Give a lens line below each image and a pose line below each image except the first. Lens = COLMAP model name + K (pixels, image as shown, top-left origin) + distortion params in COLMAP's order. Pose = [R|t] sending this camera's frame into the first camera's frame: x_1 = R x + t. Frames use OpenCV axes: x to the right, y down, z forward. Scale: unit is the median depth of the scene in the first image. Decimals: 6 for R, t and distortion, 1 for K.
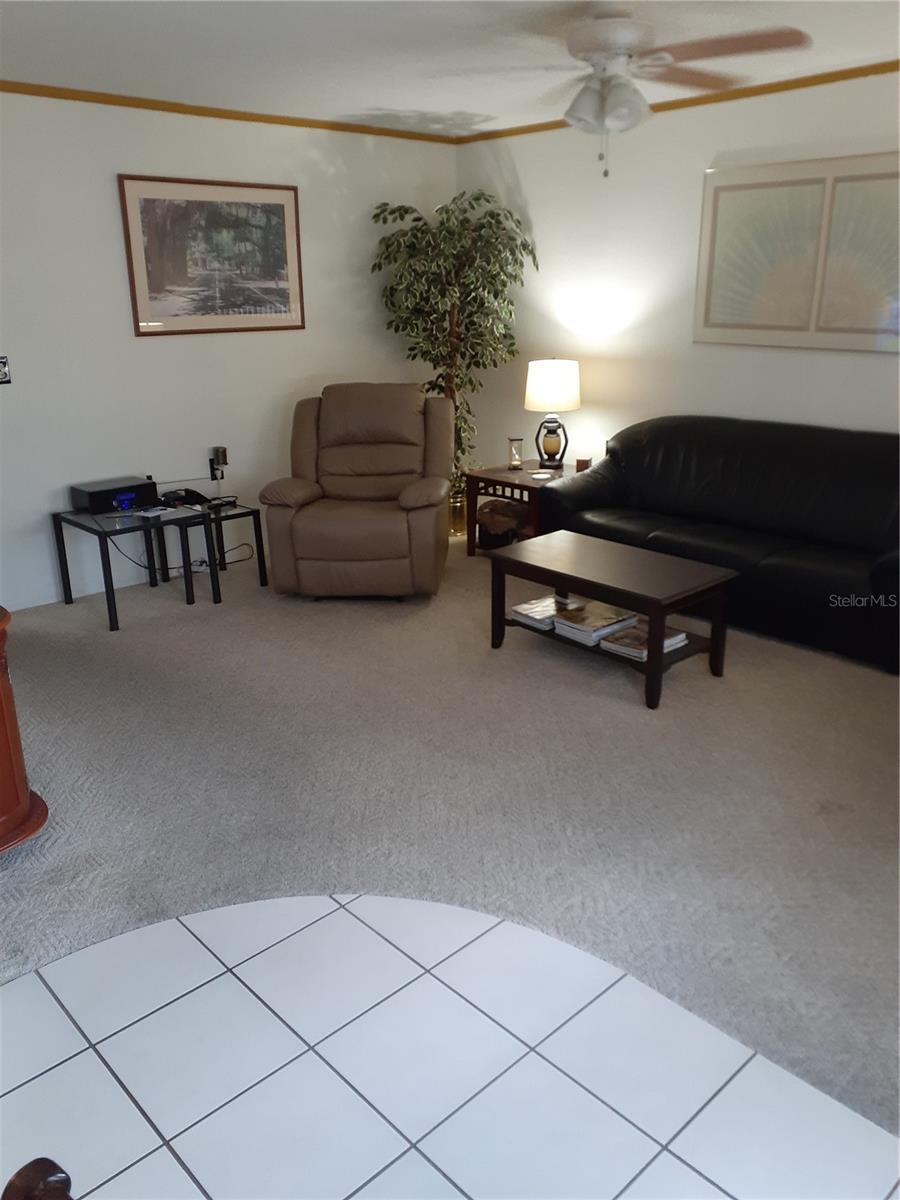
lens RADIAL K [[945.2, 0, 470.3], [0, 945.2, 593.0], [0, 0, 1]] dist [0.248212, -0.342848]
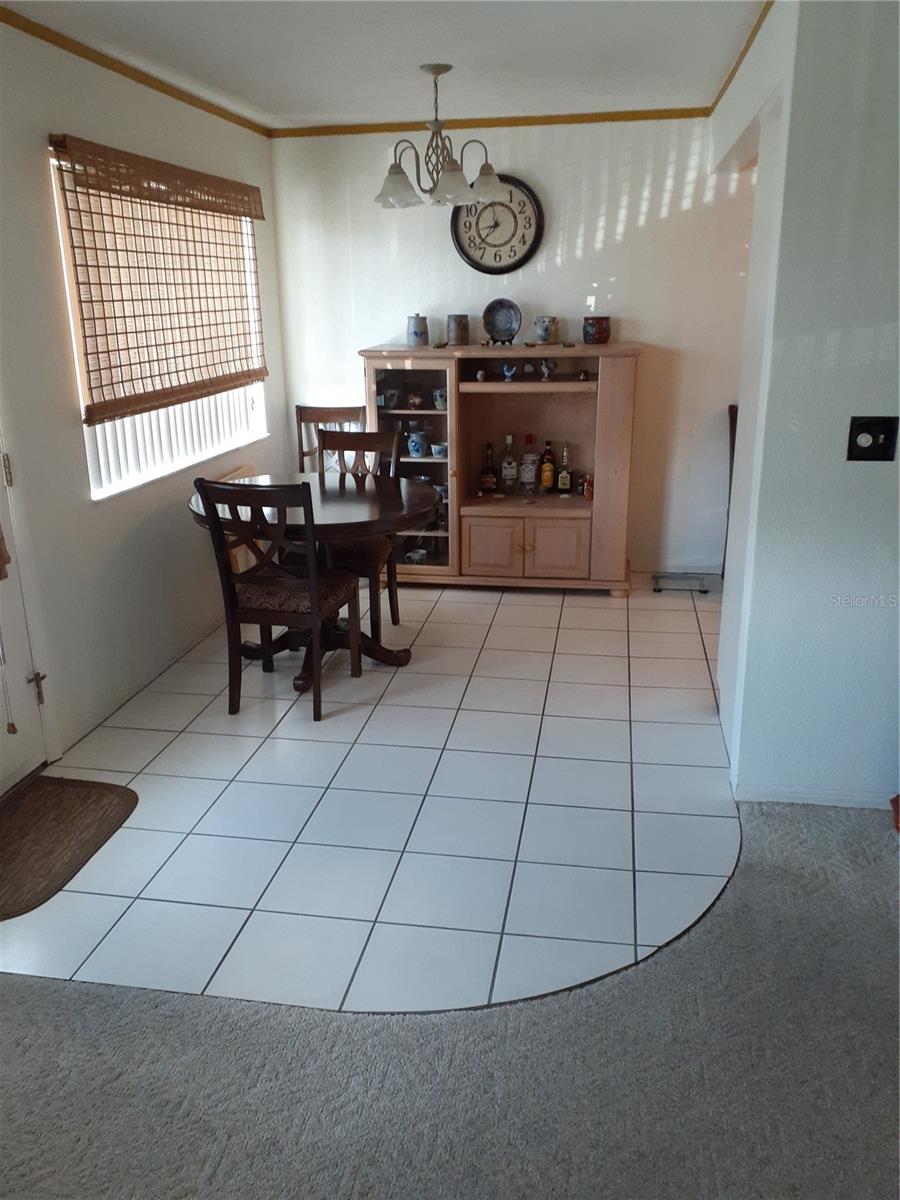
lens RADIAL K [[966.0, 0, 450.0], [0, 966.0, 600.0], [0, 0, 1]] dist [0.086598, -0.002575]
pose [[-0.807163, 0.188069, -0.559570, 0.236941], [-0.174411, 0.829606, 0.530410, -0.210403], [0.563976, 0.525722, -0.636826, 0.643681]]
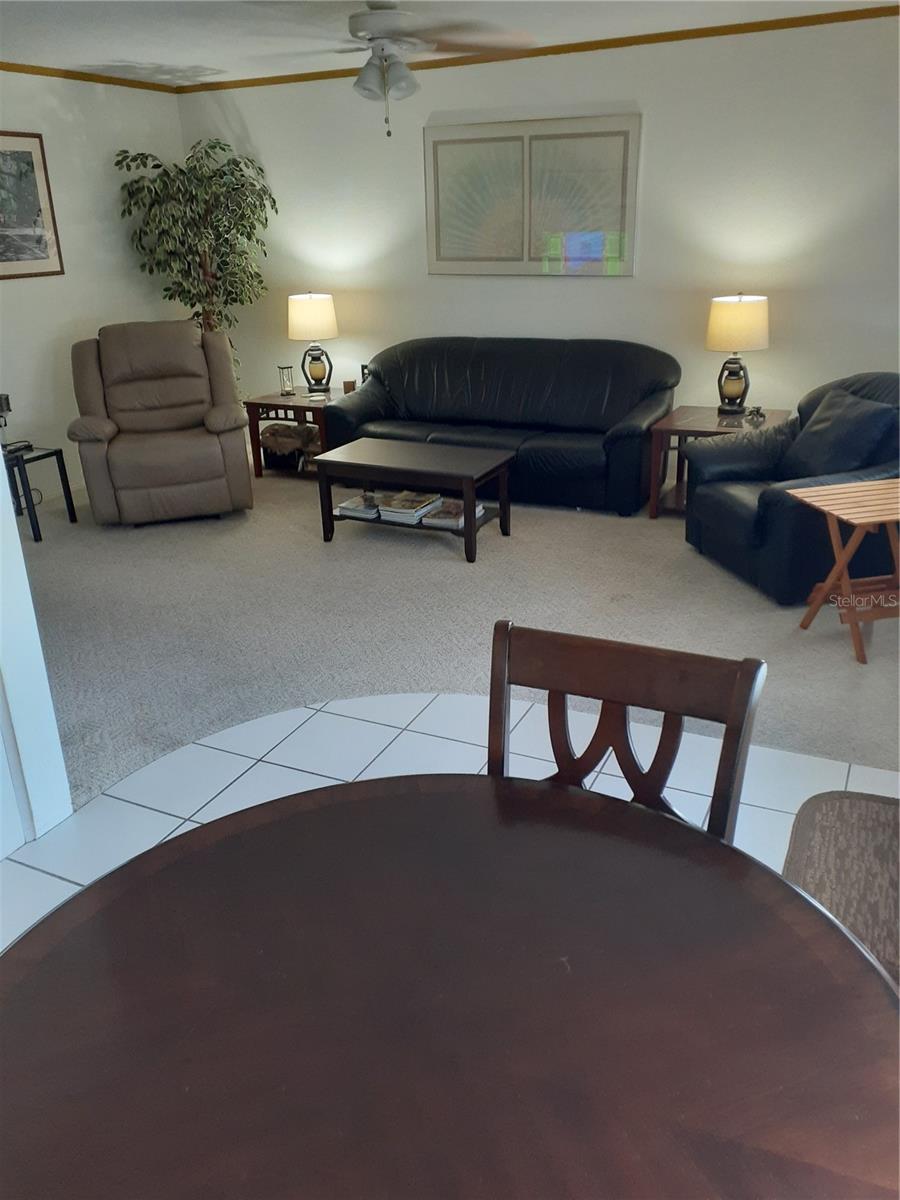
lens RADIAL K [[966.0, 0, 450.0], [0, 966.0, 600.0], [0, 0, 1]] dist [0.086598, -0.002575]
pose [[0.939127, -0.148060, 0.310031, -0.170078], [0.130894, 0.988511, 0.075584, 0.047448], [-0.317660, -0.030402, 0.947717, -0.148635]]
